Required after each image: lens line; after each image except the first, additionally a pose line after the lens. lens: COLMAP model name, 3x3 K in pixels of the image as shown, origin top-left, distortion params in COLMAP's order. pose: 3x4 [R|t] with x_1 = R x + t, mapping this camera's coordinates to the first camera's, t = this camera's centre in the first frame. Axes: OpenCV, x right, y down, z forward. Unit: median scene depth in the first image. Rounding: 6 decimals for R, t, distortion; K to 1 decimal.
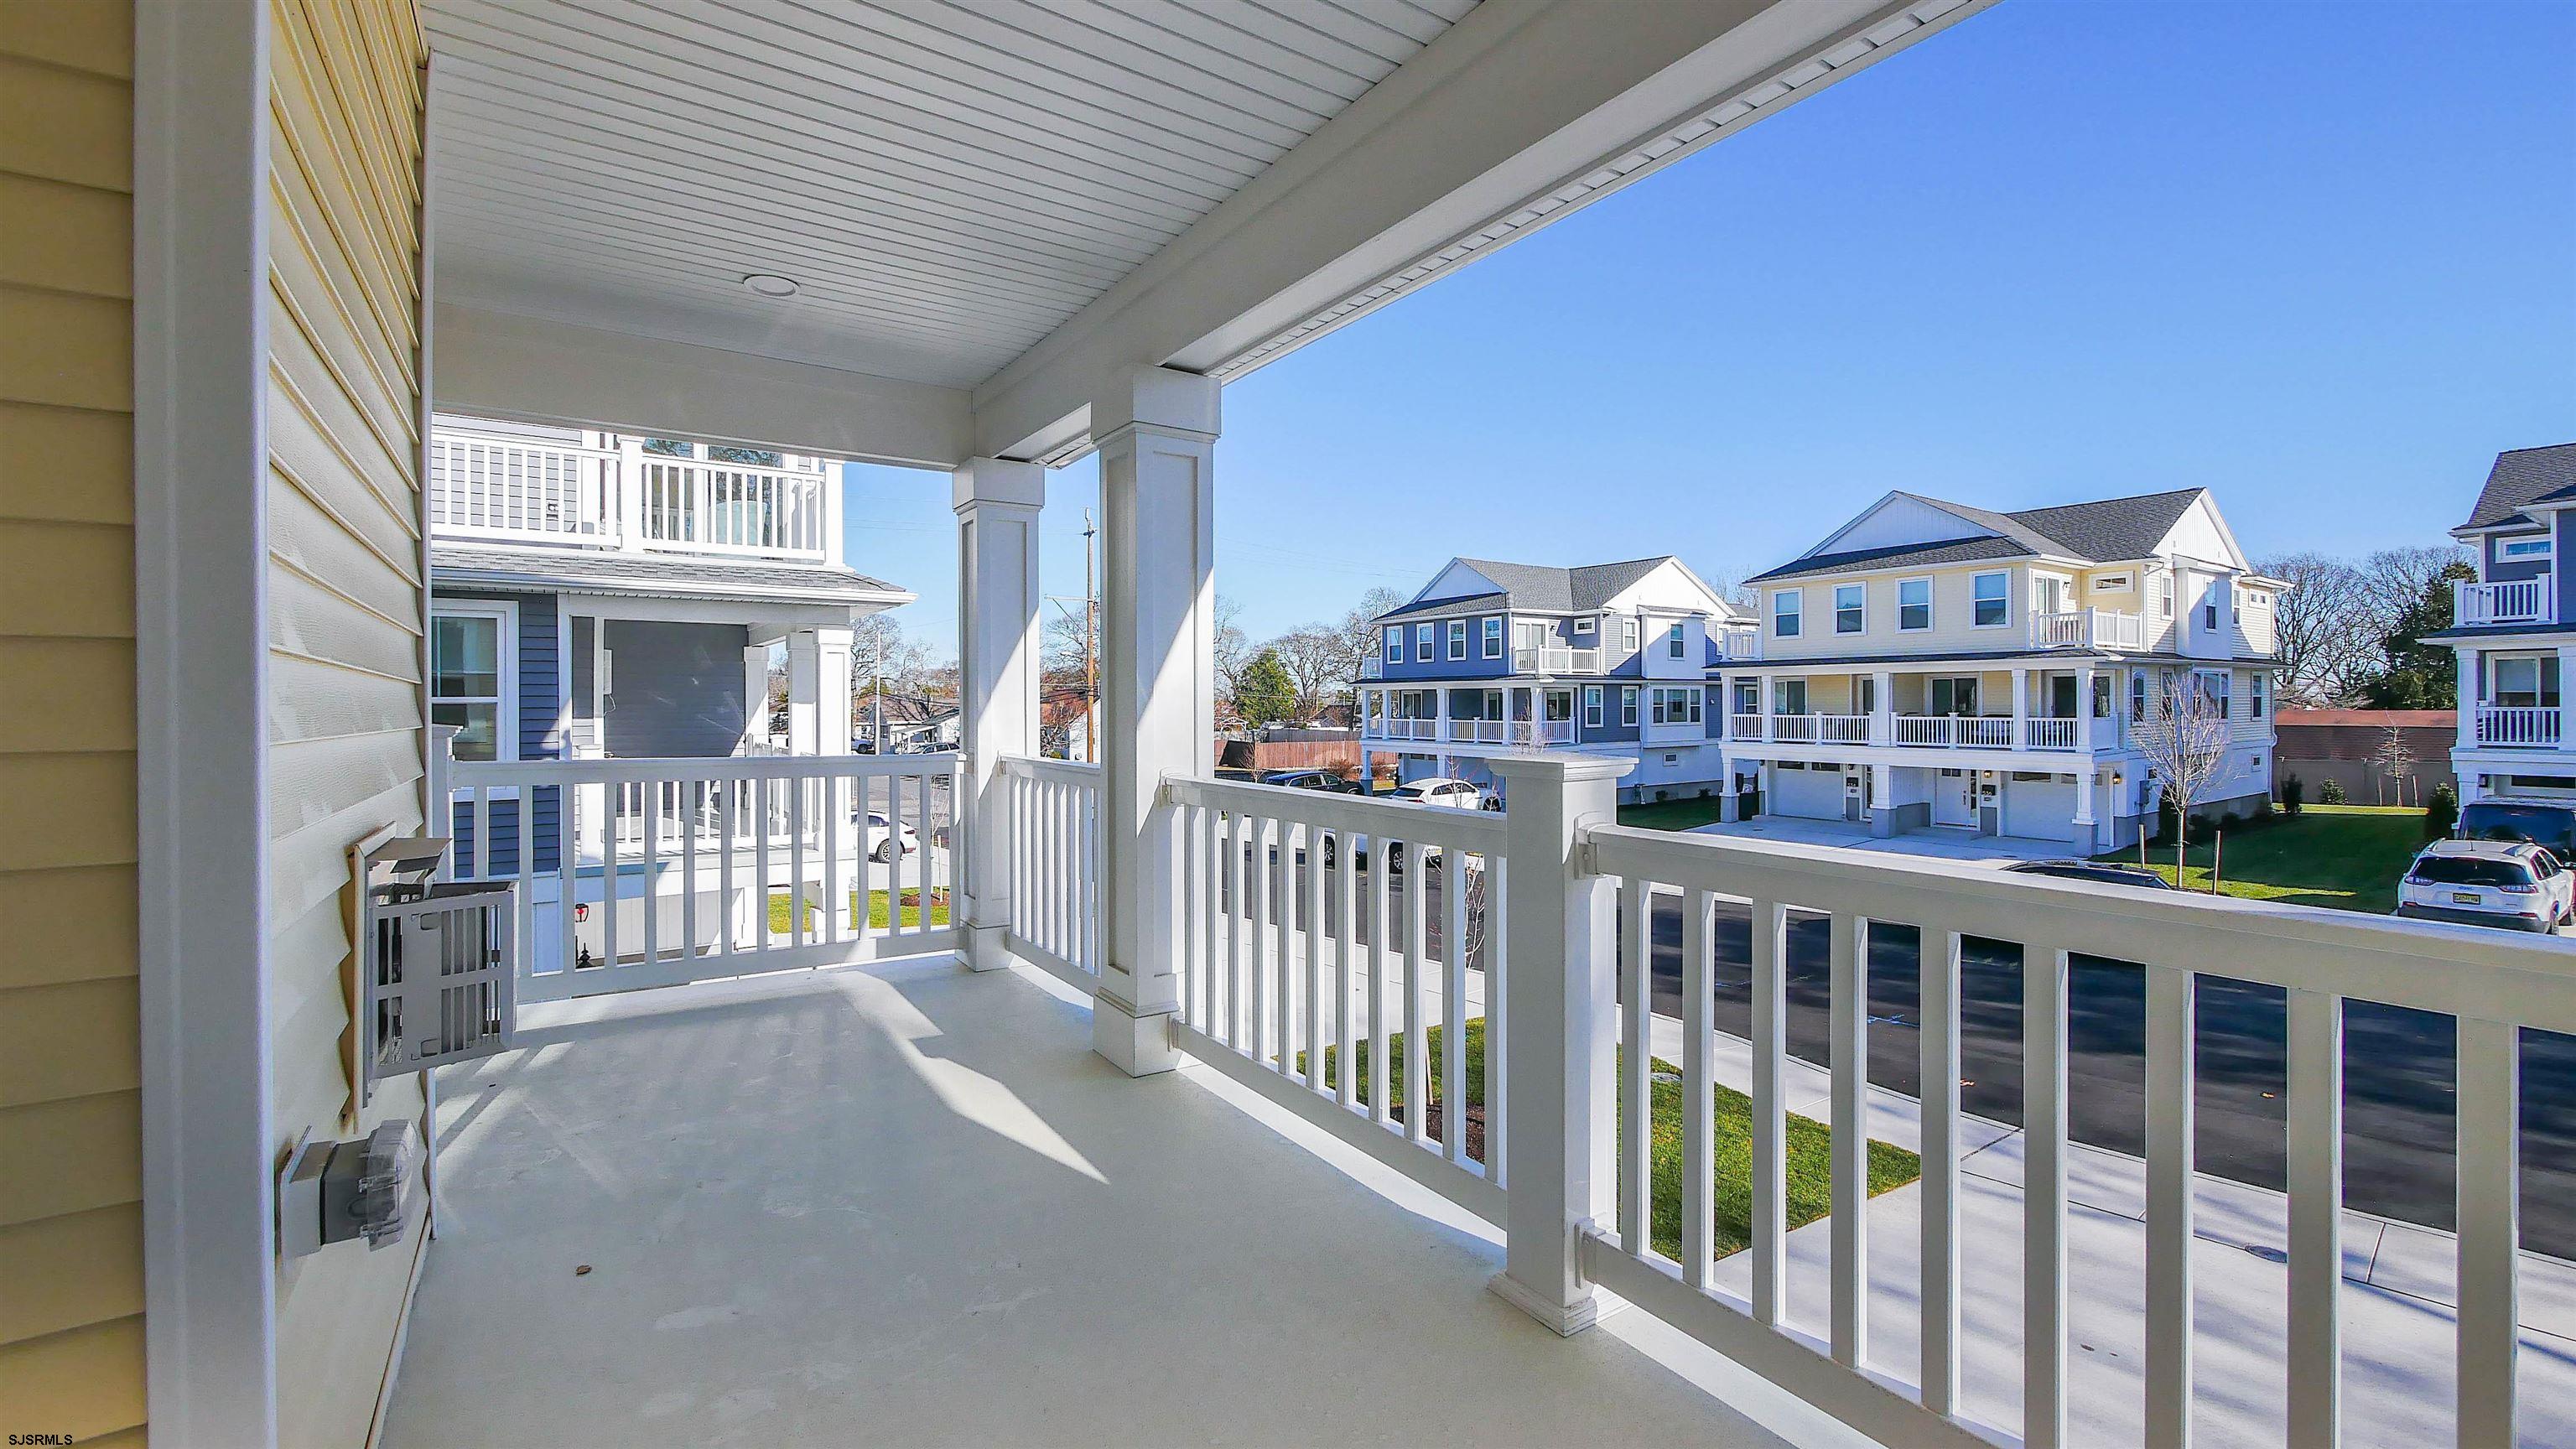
lens RADIAL K [[1061.6, 0, 1285.1], [0, 1061.6, 704.1], [0, 0, 1]] dist [-0.006438, -0.000238]
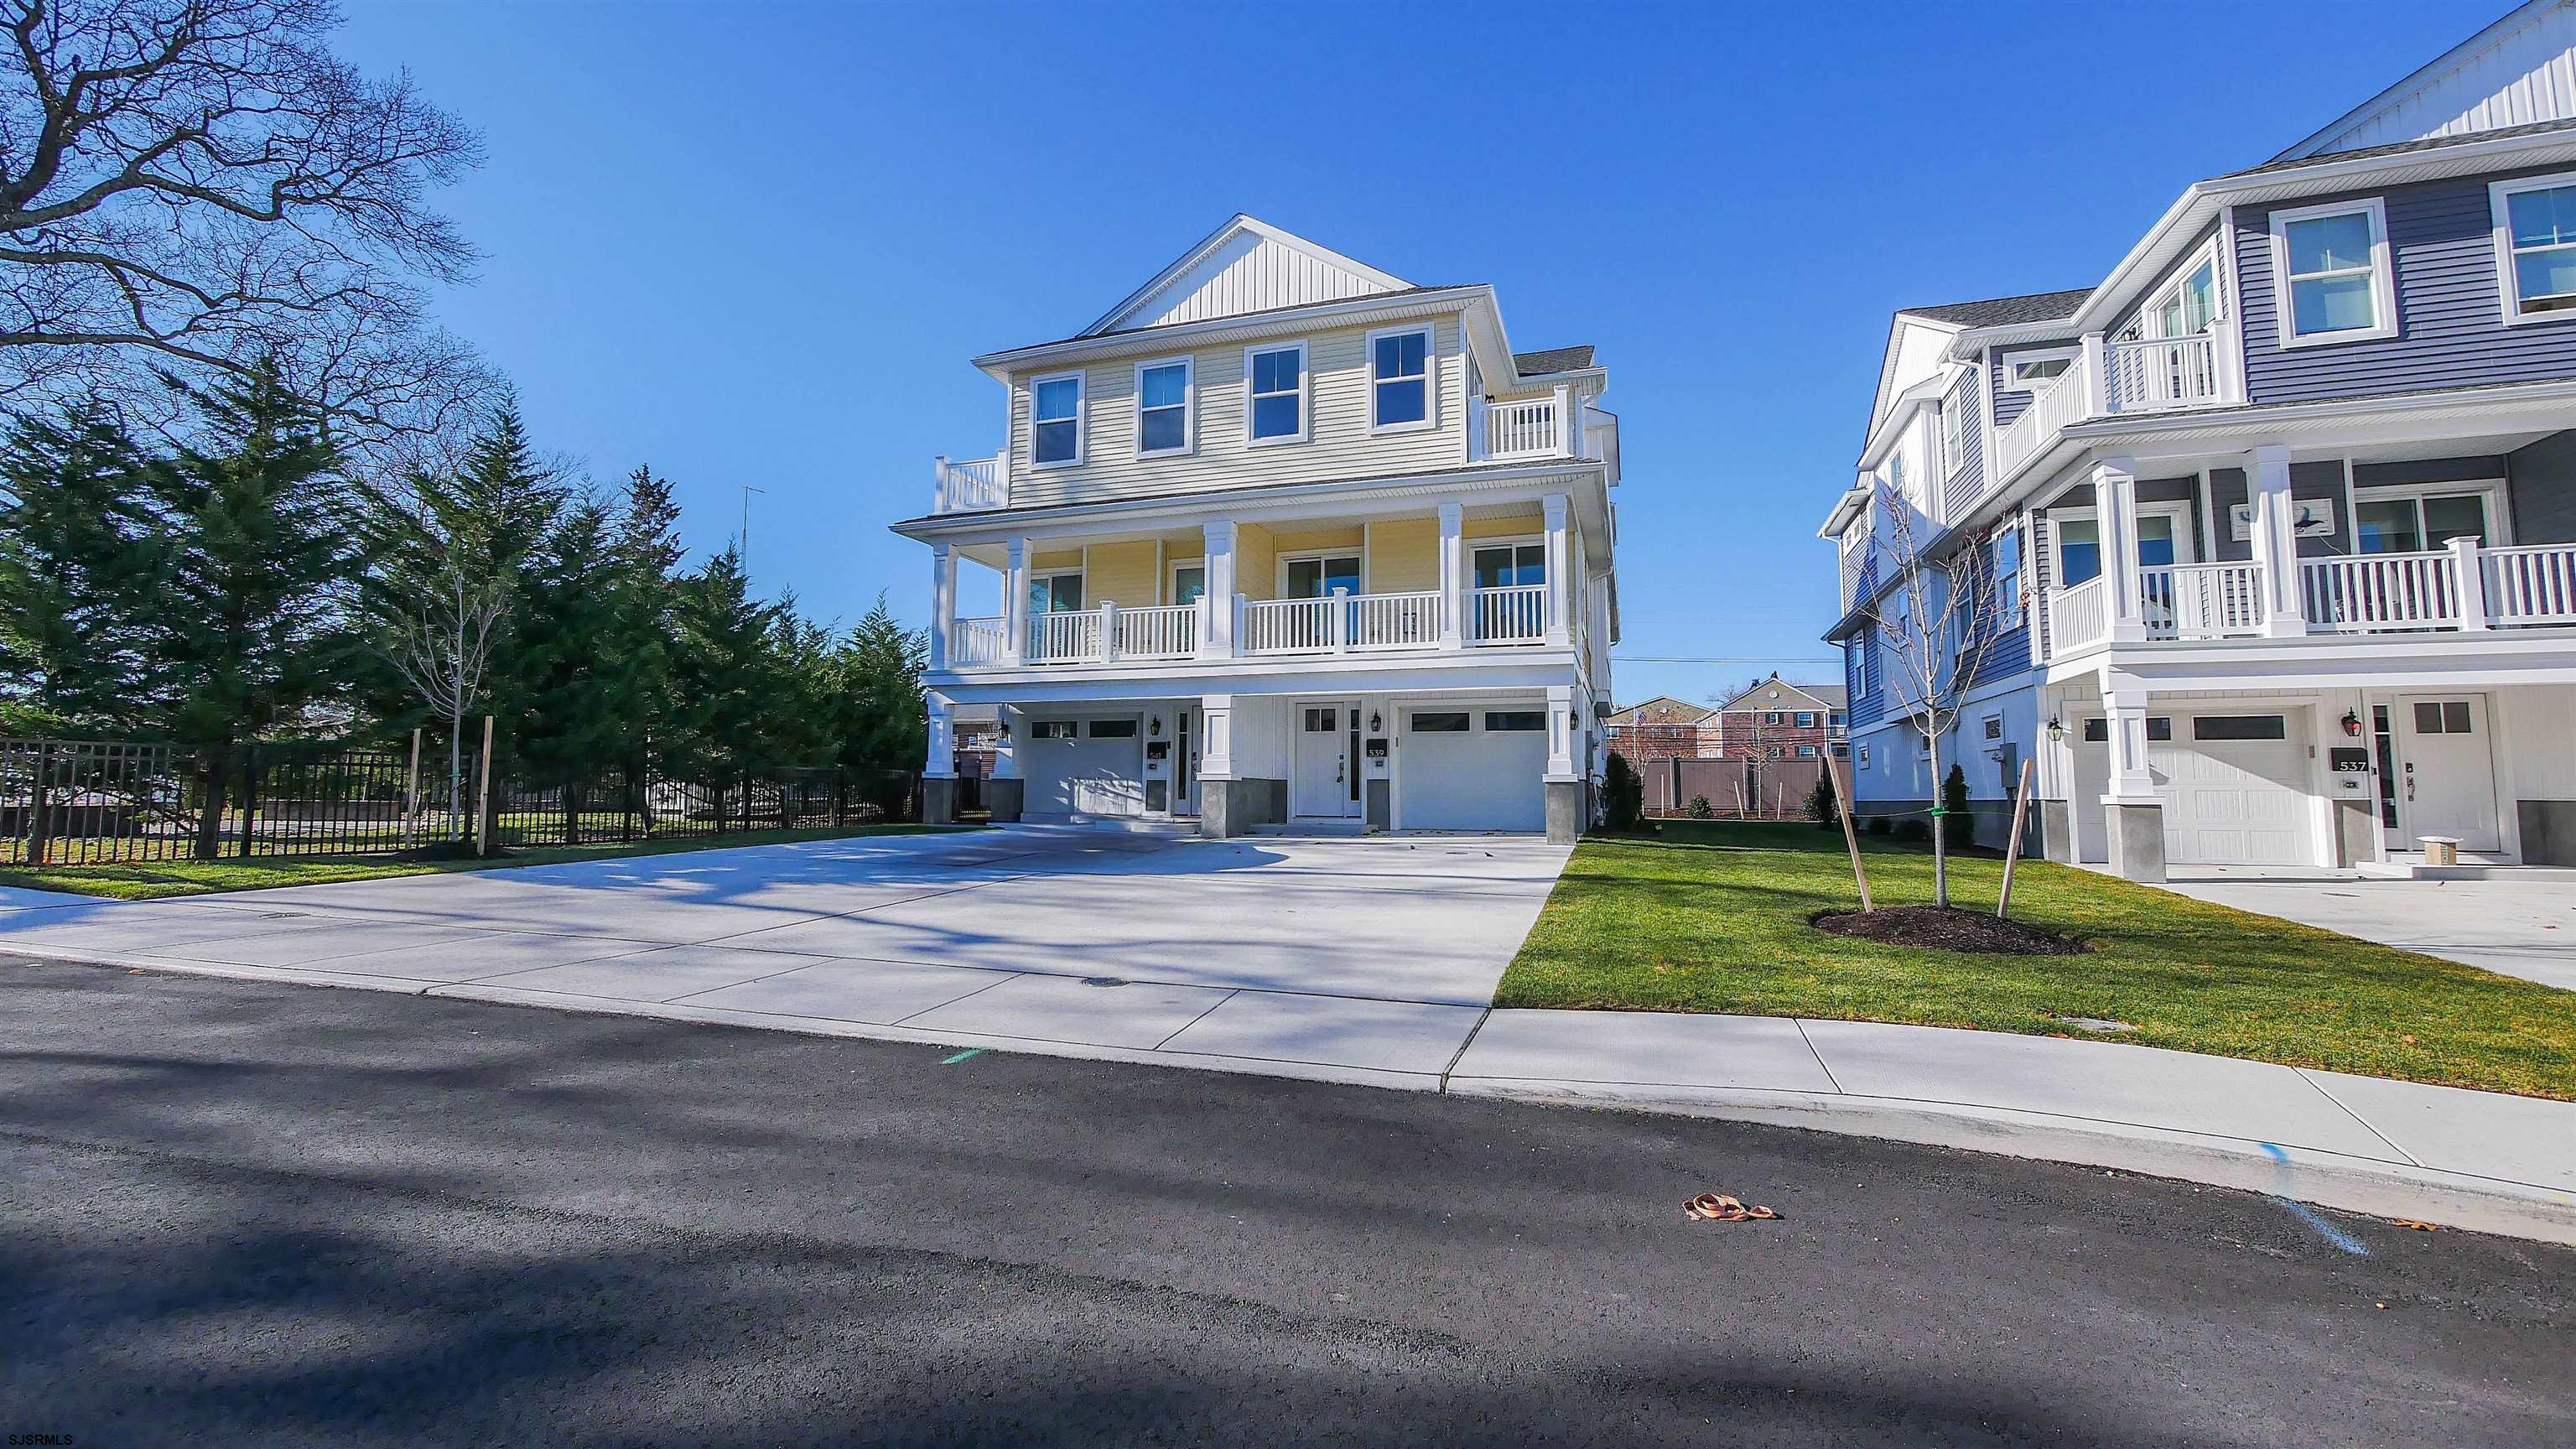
lens RADIAL K [[1065.1, 0, 1284.2], [0, 1065.1, 694.1], [0, 0, 1]] dist [-0.006196, -0.000147]
pose [[0.802426, 0.063087, 0.593408, 0.289320], [-0.008029, 0.995447, -0.094973, 0.106731], [-0.596698, 0.071444, 0.799279, 0.578111]]
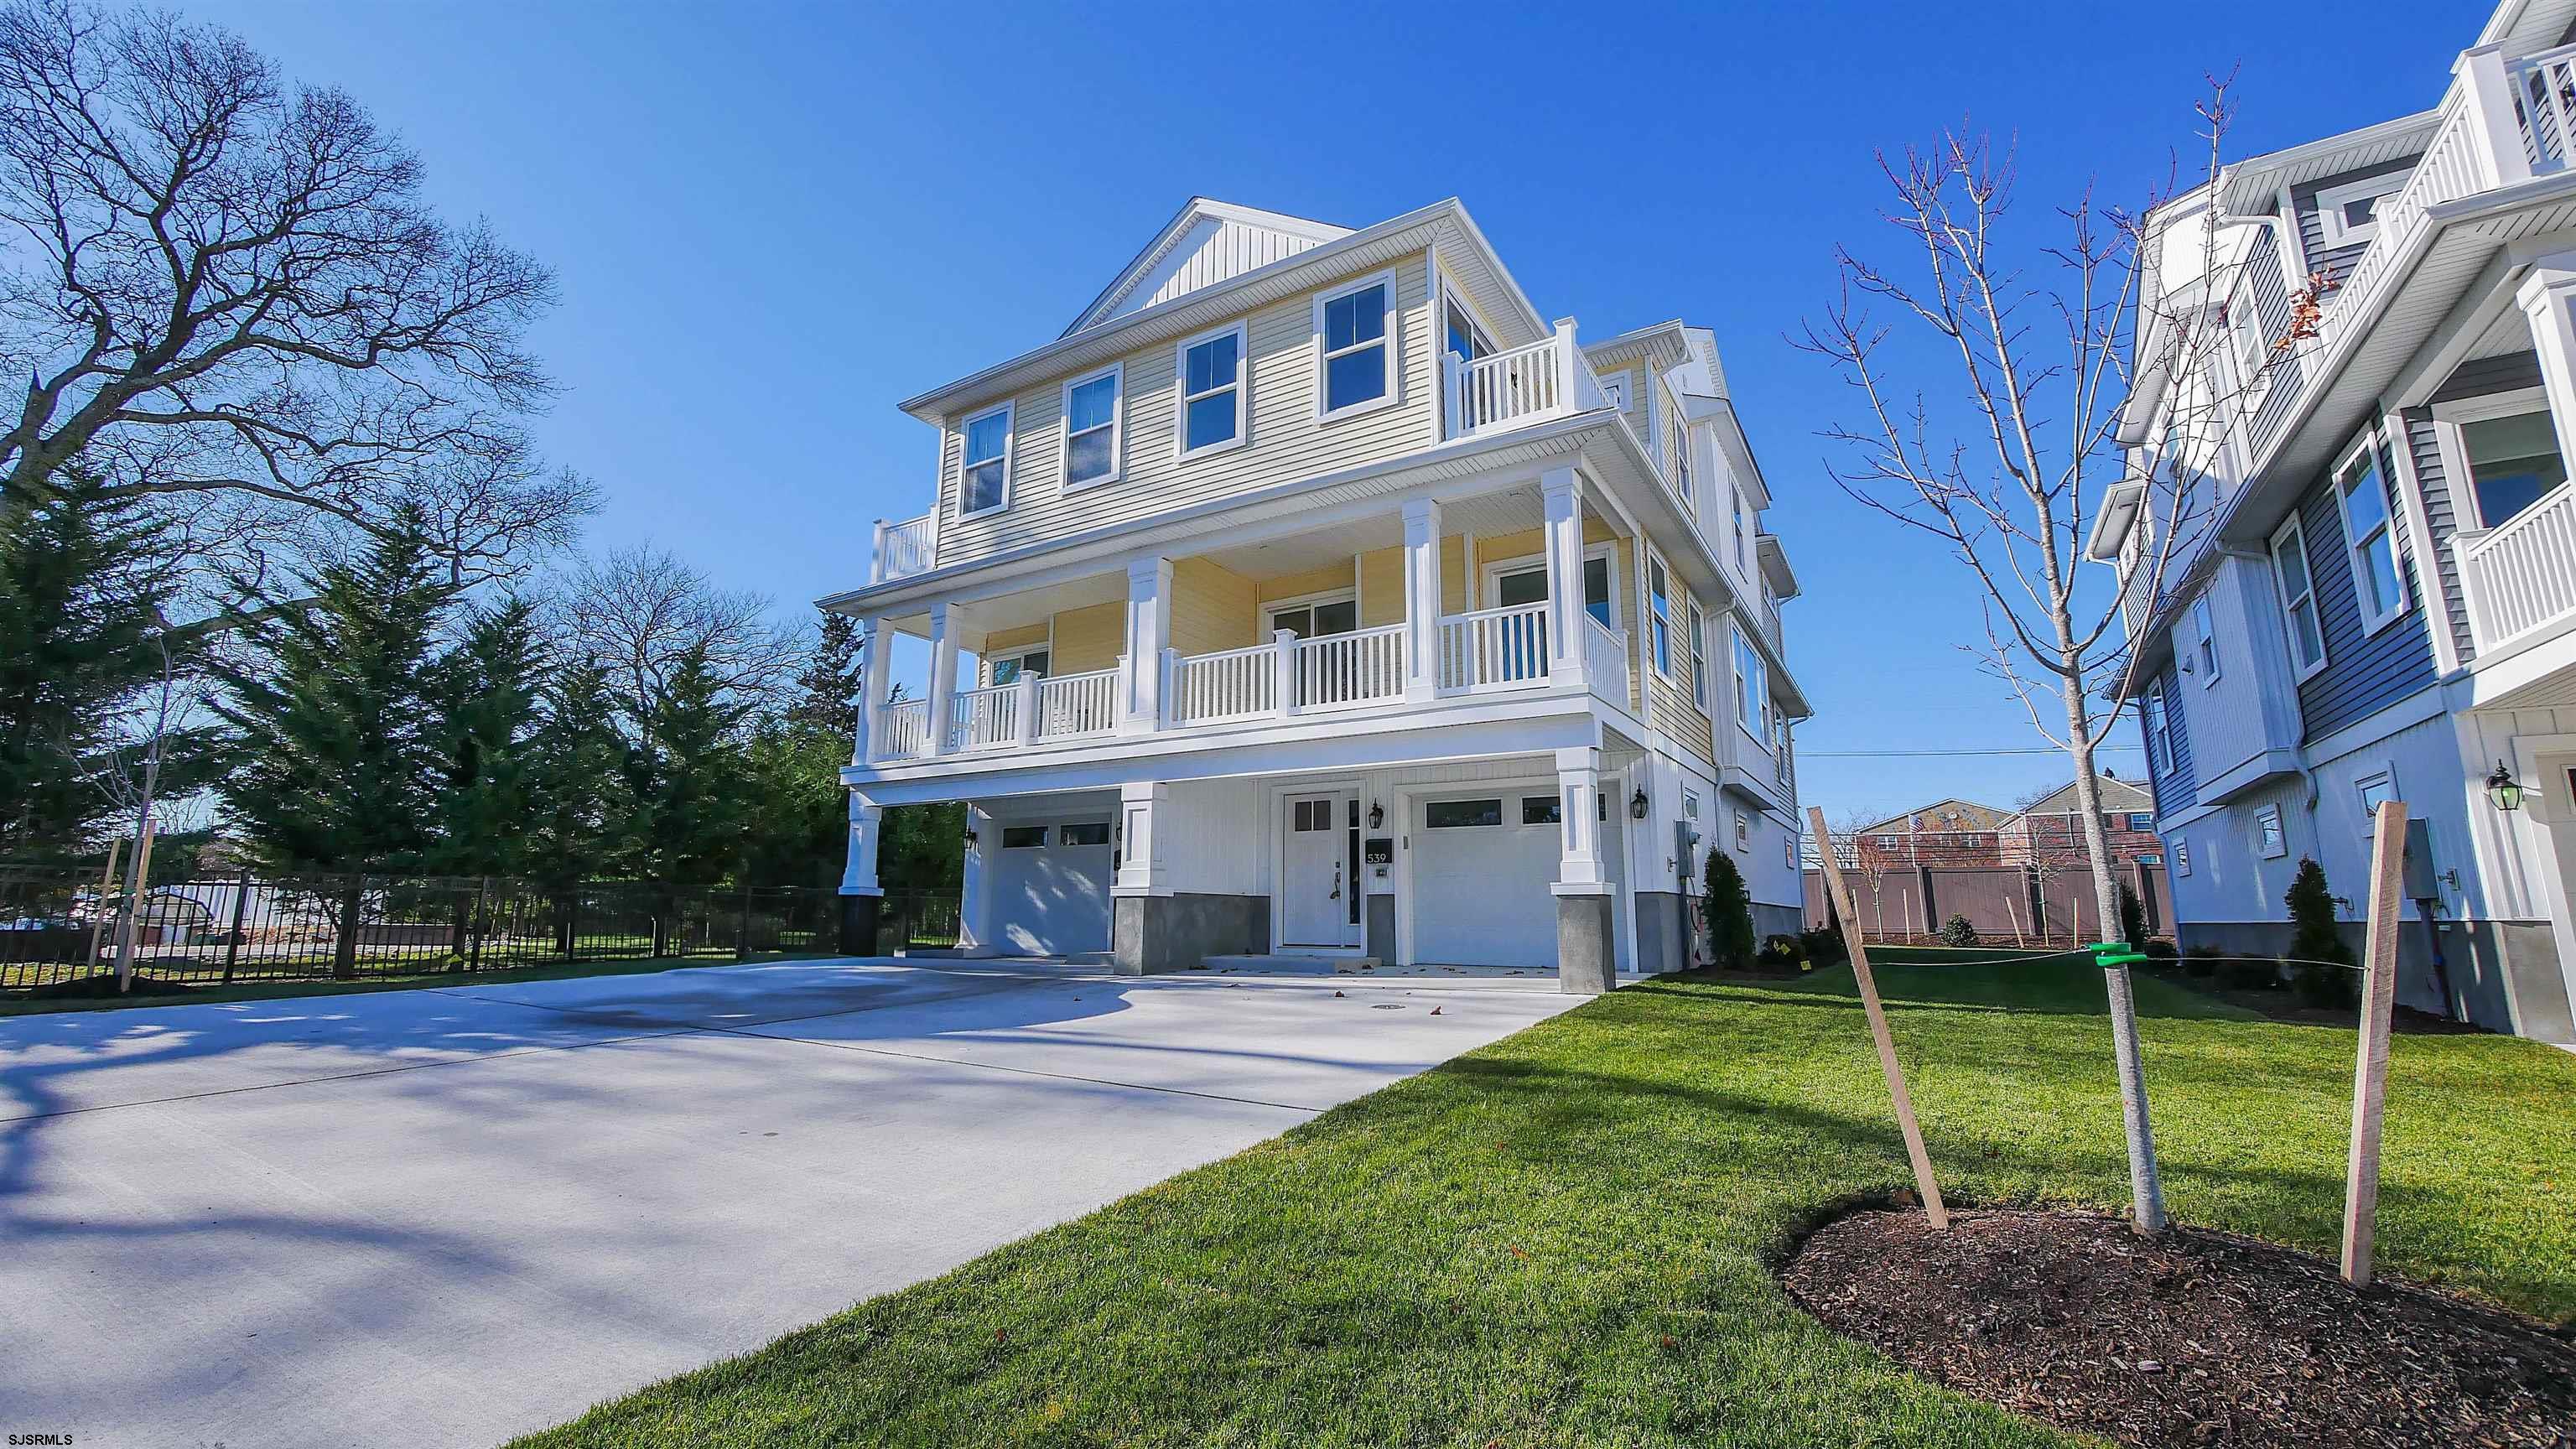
lens RADIAL K [[1061.6, 0, 1285.1], [0, 1061.6, 704.1], [0, 0, 1]] dist [-0.006438, -0.000238]
pose [[0.919095, 0.083147, 0.385165, 0.468181], [-0.006399, 0.980504, -0.196394, 0.106415], [-0.393985, 0.178040, 0.901708, 0.633090]]
